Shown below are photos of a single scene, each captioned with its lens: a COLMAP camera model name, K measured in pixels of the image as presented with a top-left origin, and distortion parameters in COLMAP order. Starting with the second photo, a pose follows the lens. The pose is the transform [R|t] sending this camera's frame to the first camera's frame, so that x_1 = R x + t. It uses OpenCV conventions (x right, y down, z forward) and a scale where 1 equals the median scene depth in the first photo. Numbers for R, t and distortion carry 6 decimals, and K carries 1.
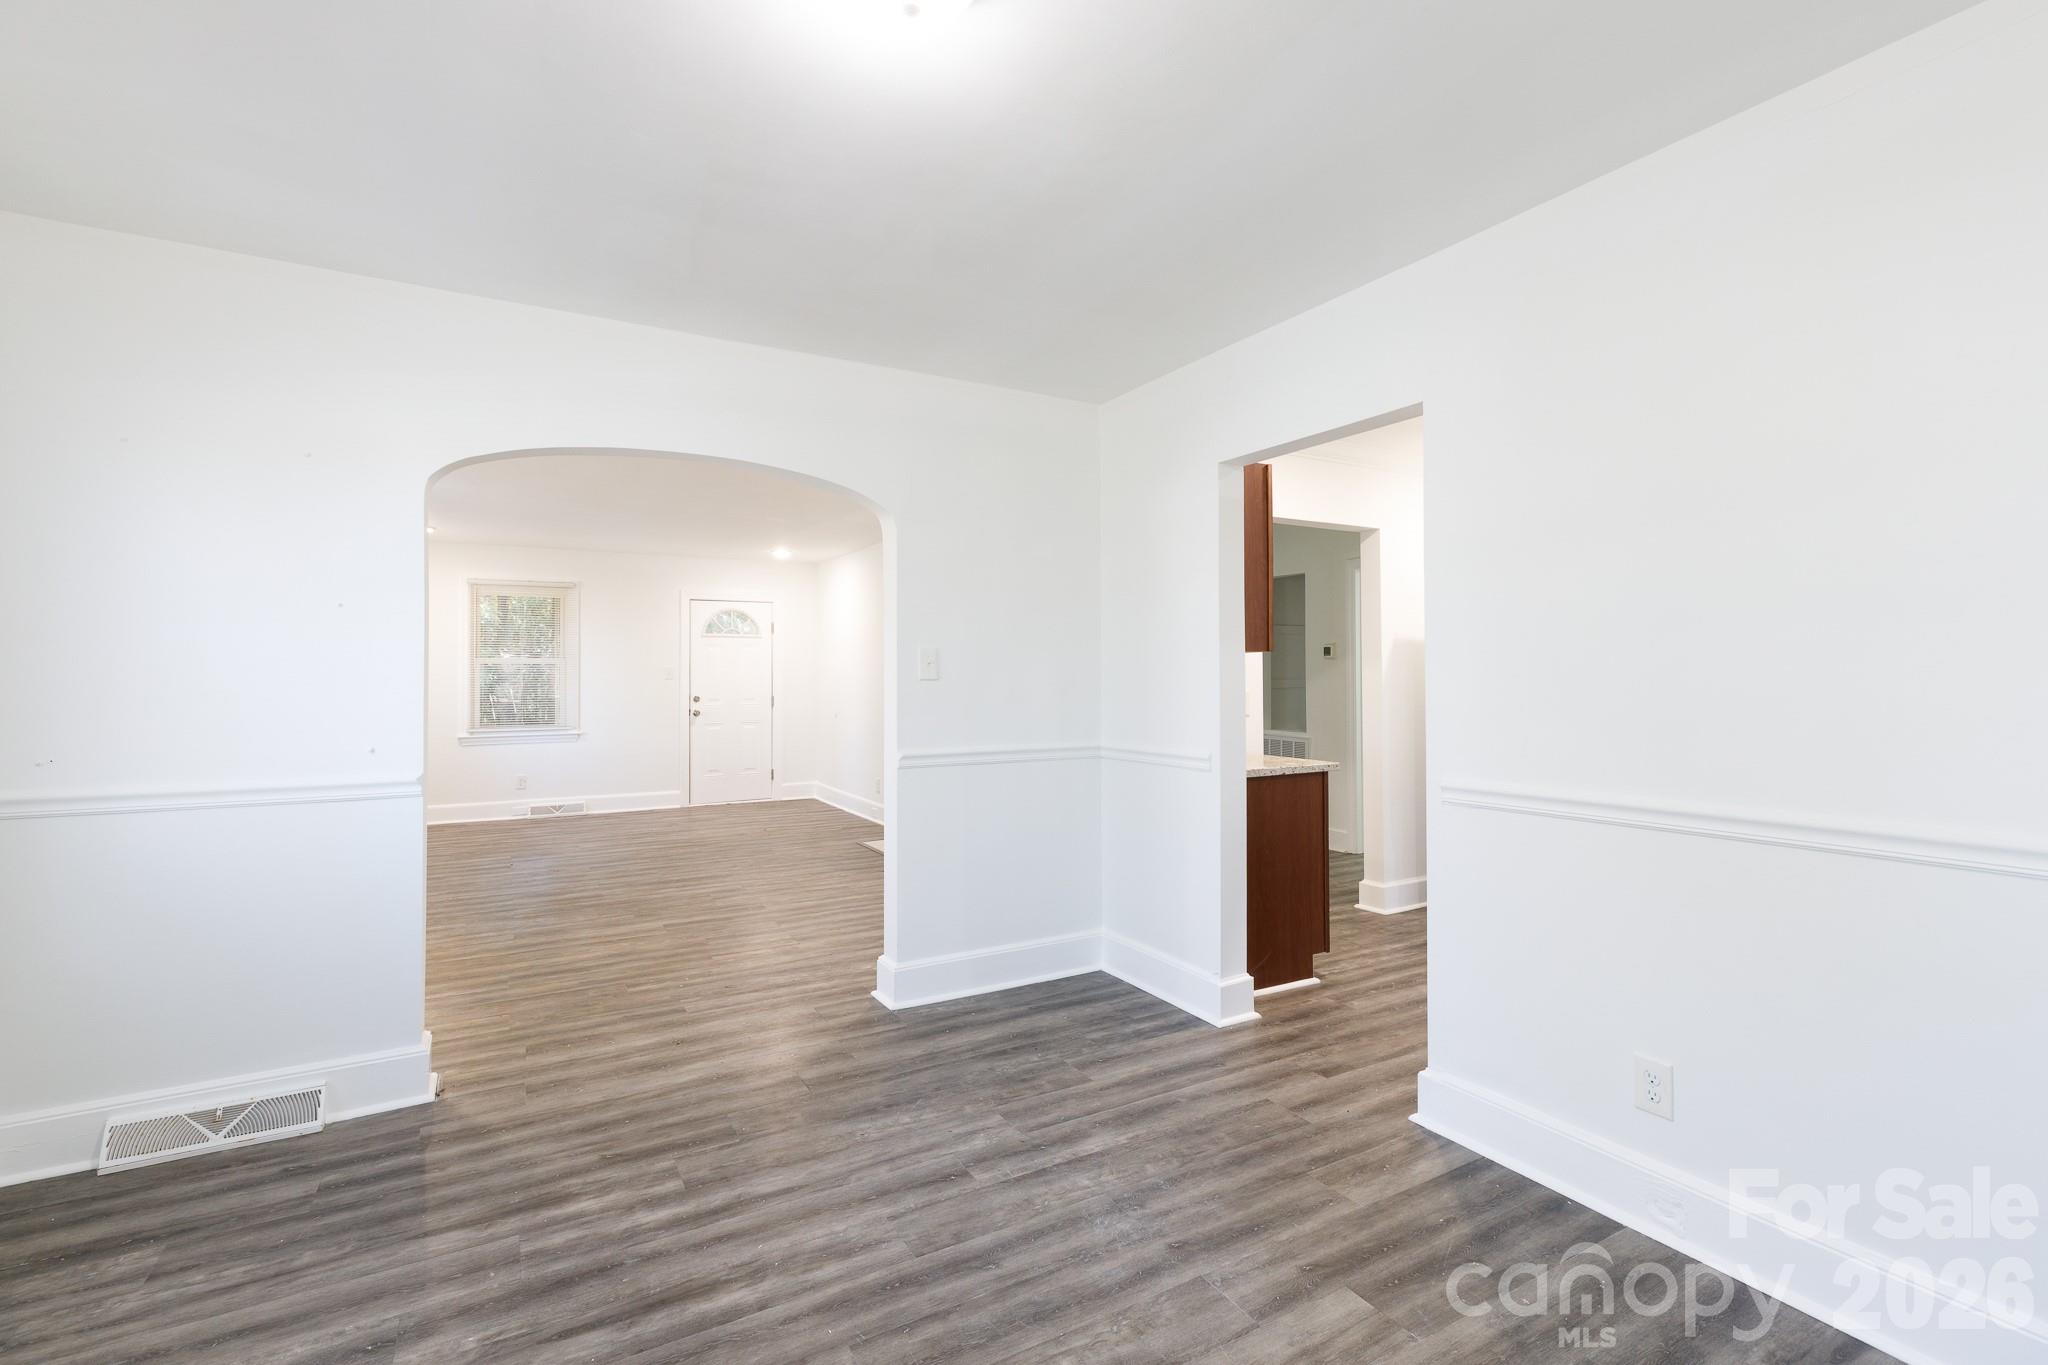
lens RADIAL K [[922.7, 0, 1034.7], [0, 922.7, 664.6], [0, 0, 1]] dist [0.004110, -0.000237]
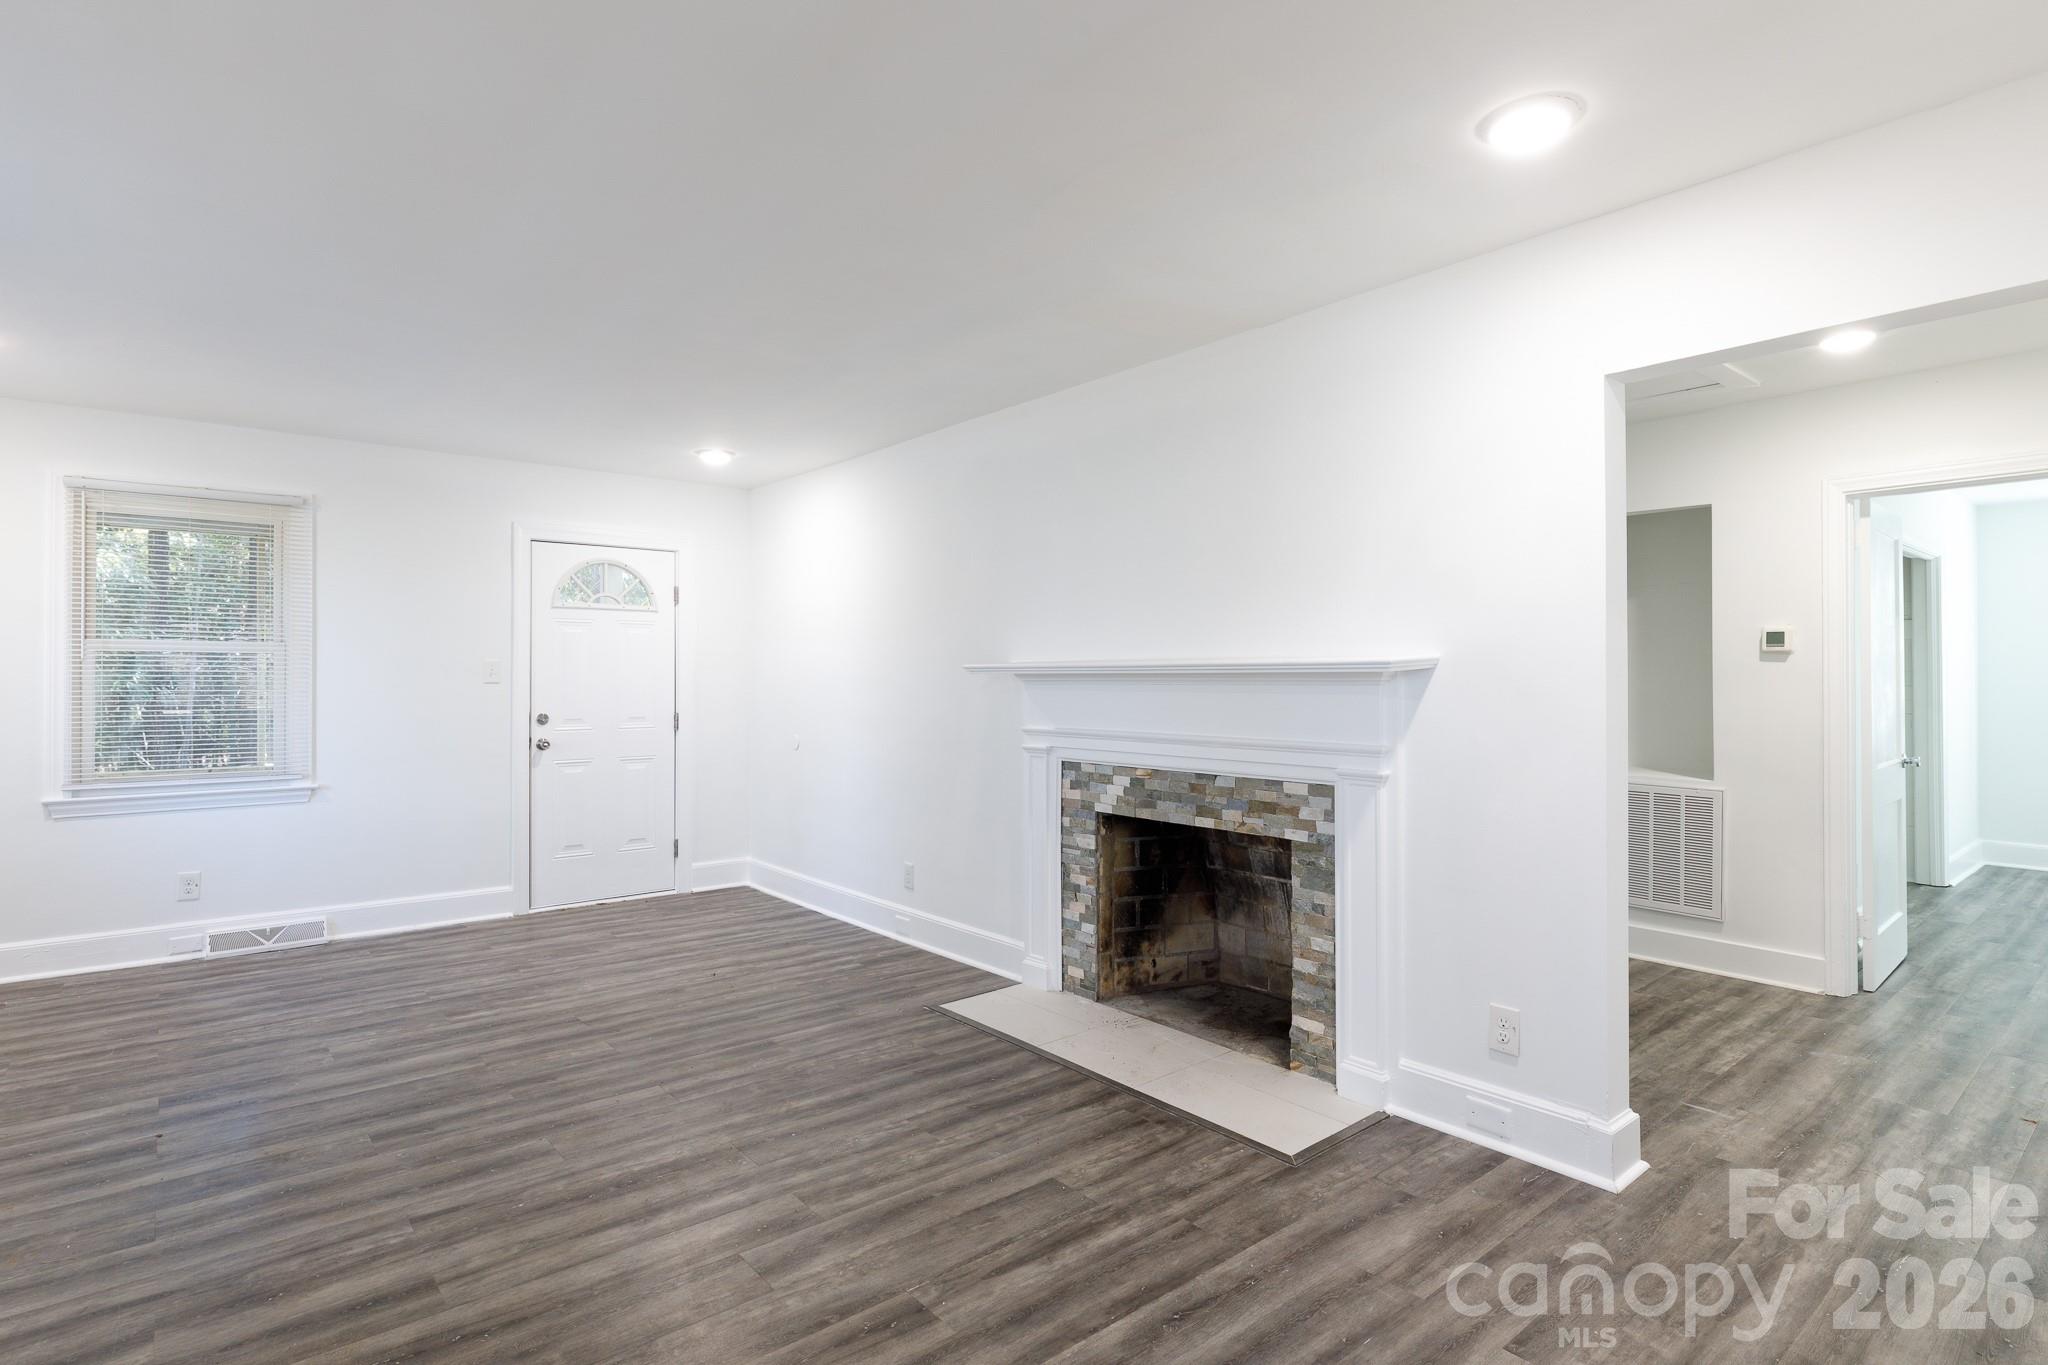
lens RADIAL K [[1030.7, 0, 1024.0], [0, 1030.7, 677.8], [0, 0, 1]] dist [-0.000808, 0.000424]
pose [[0.985171, 0.005668, 0.171484, -0.189781], [-0.007447, 0.999925, 0.009735, 0.004325], [-0.171416, -0.010867, 0.985139, 0.343739]]
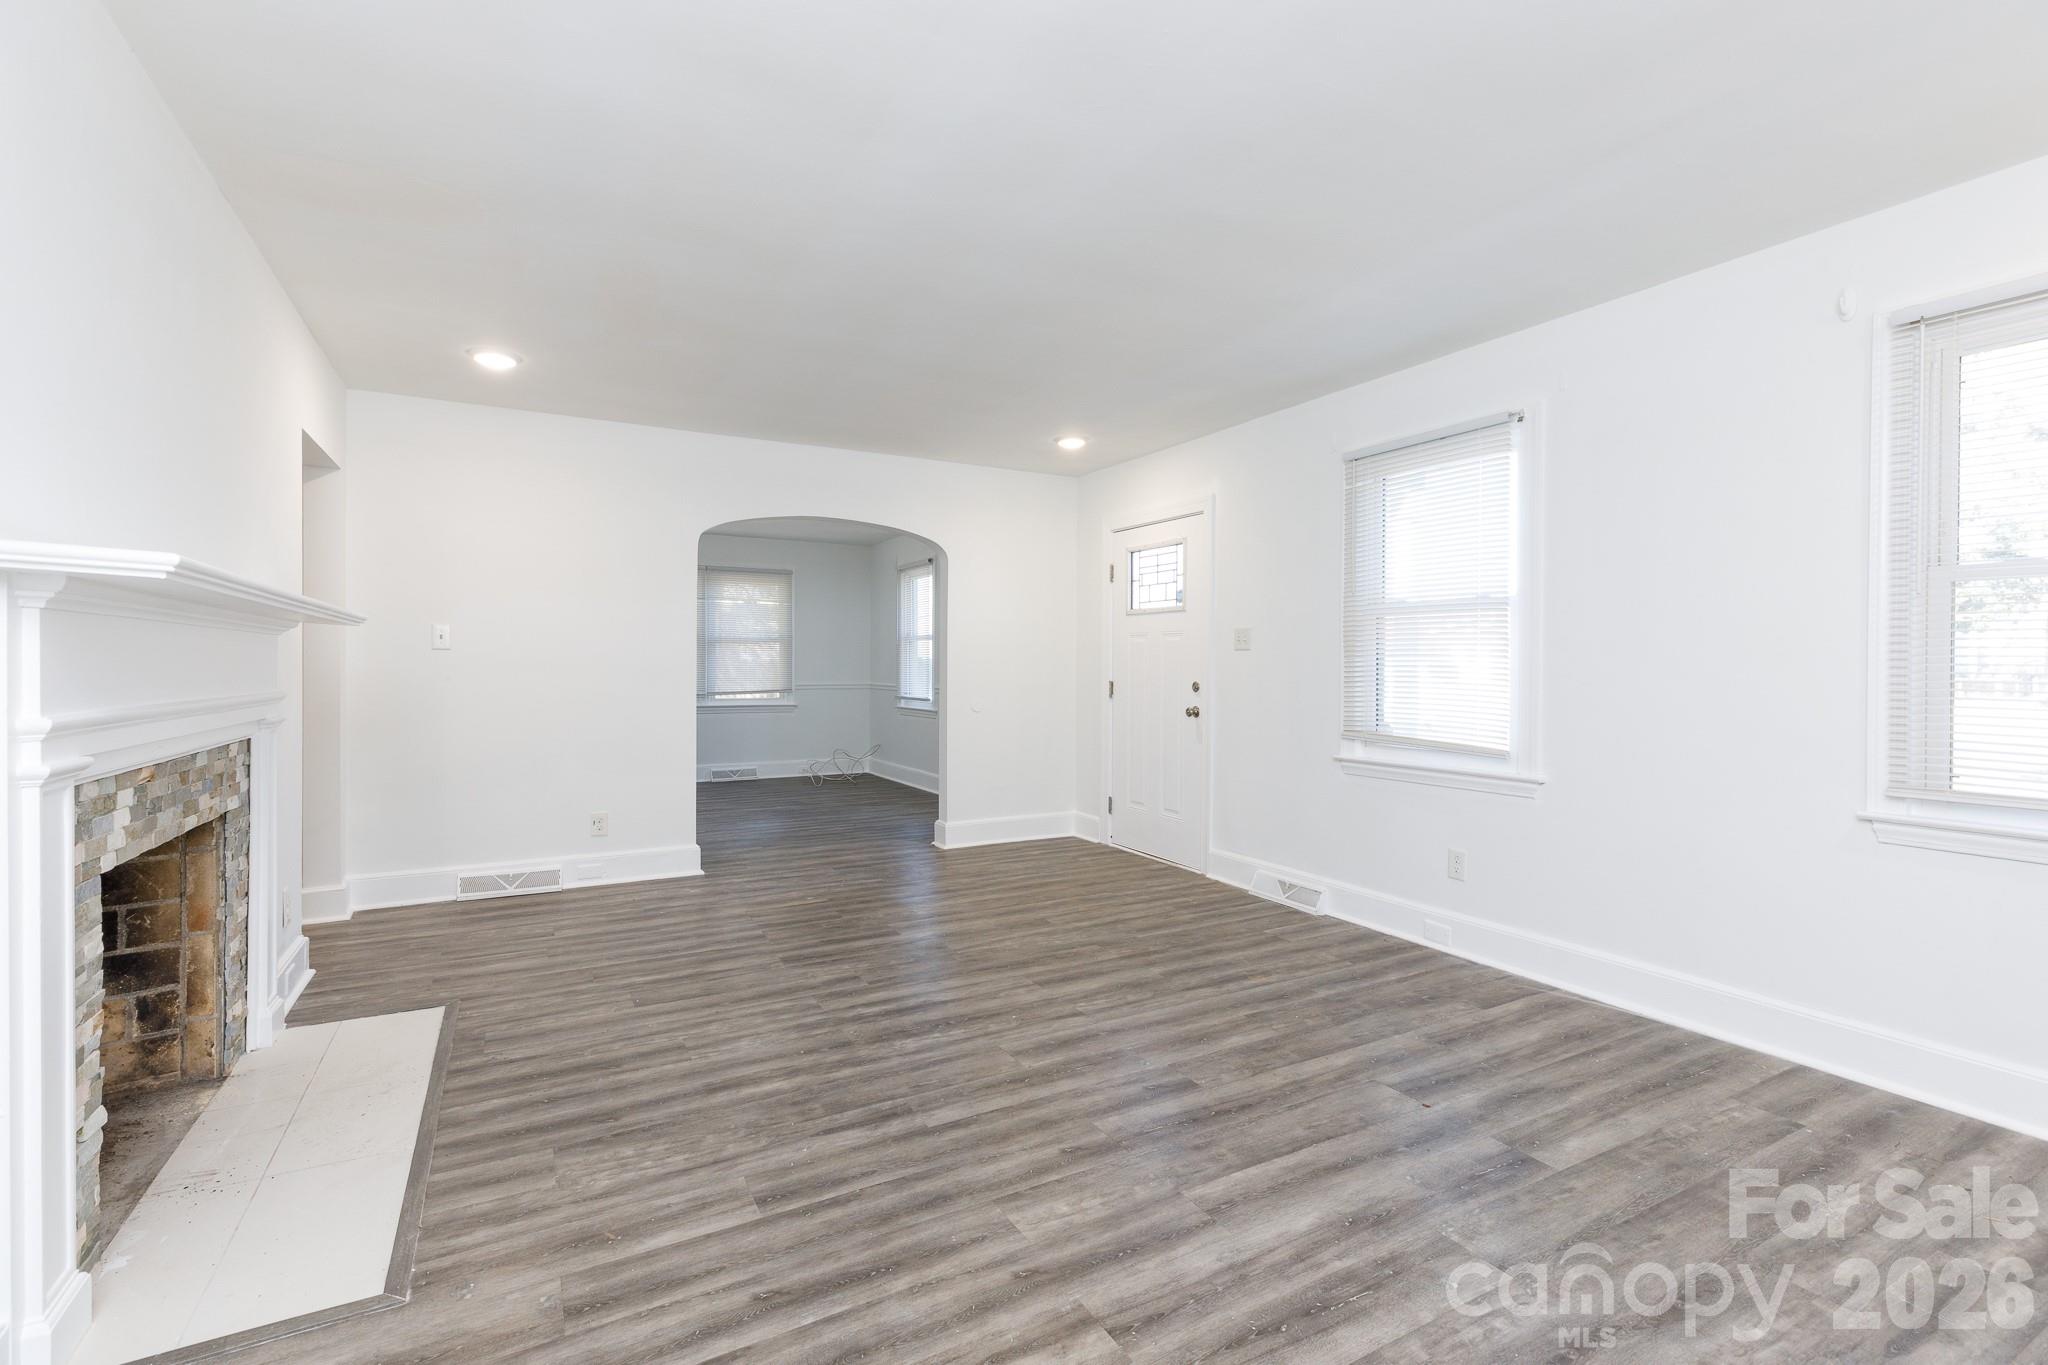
lens RADIAL K [[922.7, 0, 1044.5], [0, 922.7, 668.8], [0, 0, 1]] dist [0.004110, -0.000237]
pose [[-0.999994, 0.001822, -0.003081, -0.259365], [0.001855, 0.999939, -0.010890, 0.019264], [0.003061, -0.010895, -0.999936, 0.808588]]
